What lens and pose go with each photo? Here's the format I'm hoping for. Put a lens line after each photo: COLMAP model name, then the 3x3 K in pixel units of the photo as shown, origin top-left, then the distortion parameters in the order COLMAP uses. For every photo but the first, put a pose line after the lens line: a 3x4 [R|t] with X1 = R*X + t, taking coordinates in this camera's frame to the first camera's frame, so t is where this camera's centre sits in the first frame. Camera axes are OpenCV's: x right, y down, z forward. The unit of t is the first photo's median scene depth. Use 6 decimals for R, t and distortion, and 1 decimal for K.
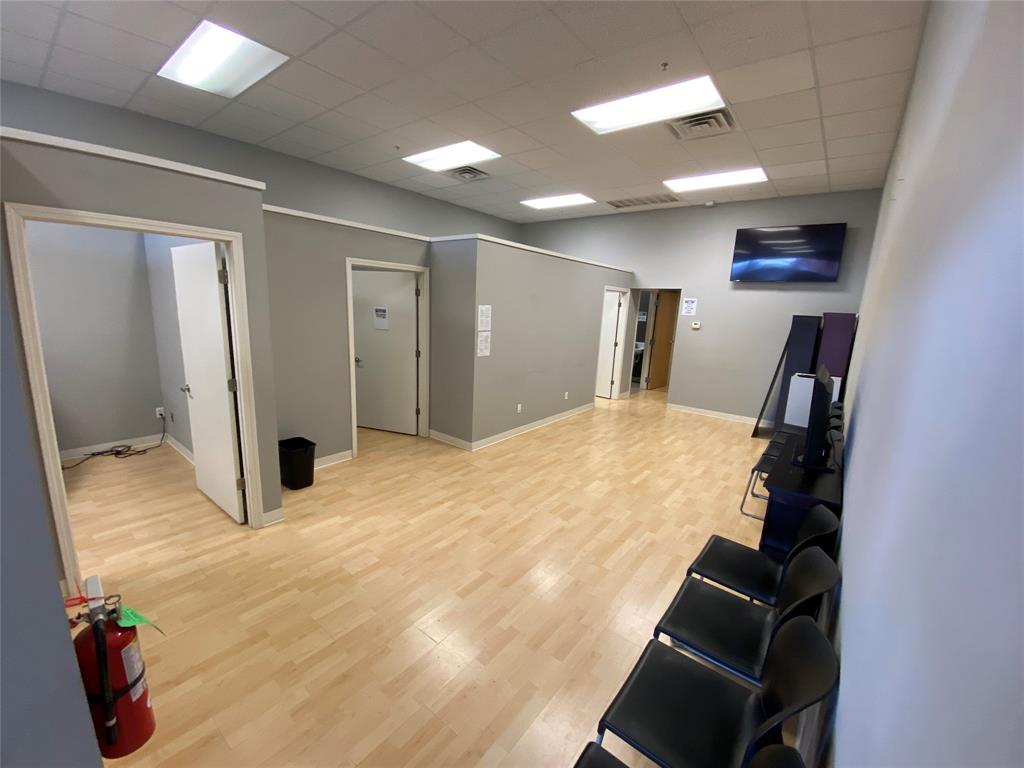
lens RADIAL K [[415.4, 0, 512.0], [0, 415.4, 384.0], [0, 0, 1]] dist [0.002903, -0.013567]
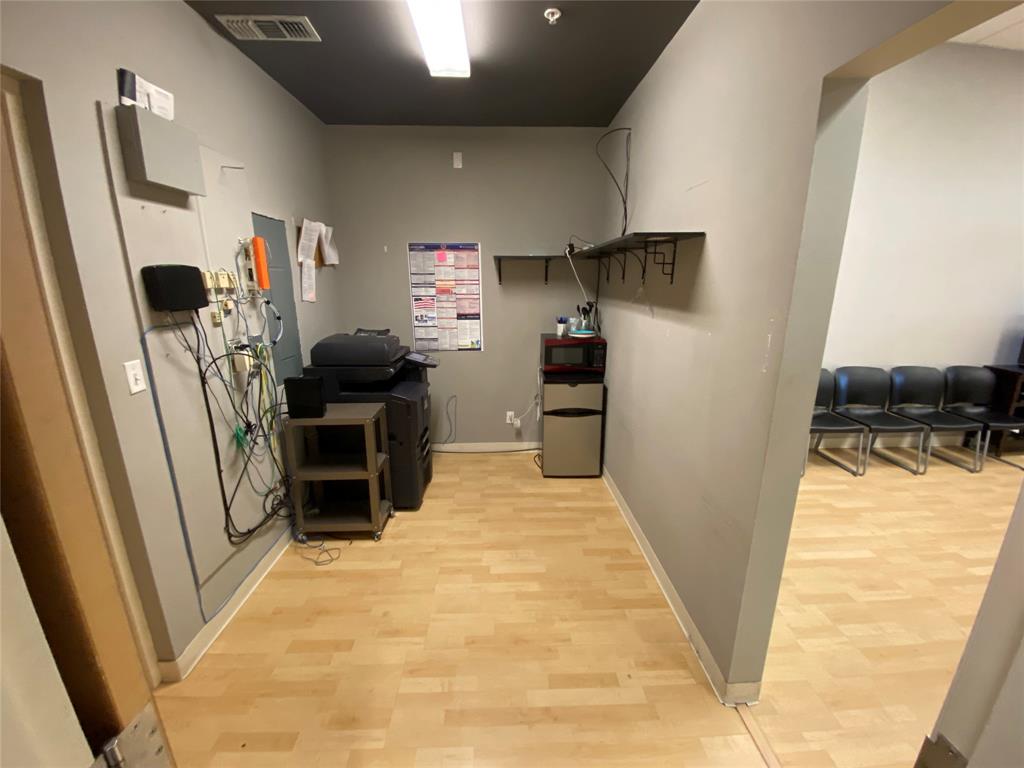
lens RADIAL K [[415.4, 0, 512.0], [0, 415.4, 384.0], [0, 0, 1]] dist [0.002903, -0.013567]
pose [[-0.636858, -0.238234, 0.733251, 0.073512], [0.117015, 0.910176, 0.397350, -0.041994], [-0.762049, 0.338857, -0.551776, 0.254685]]
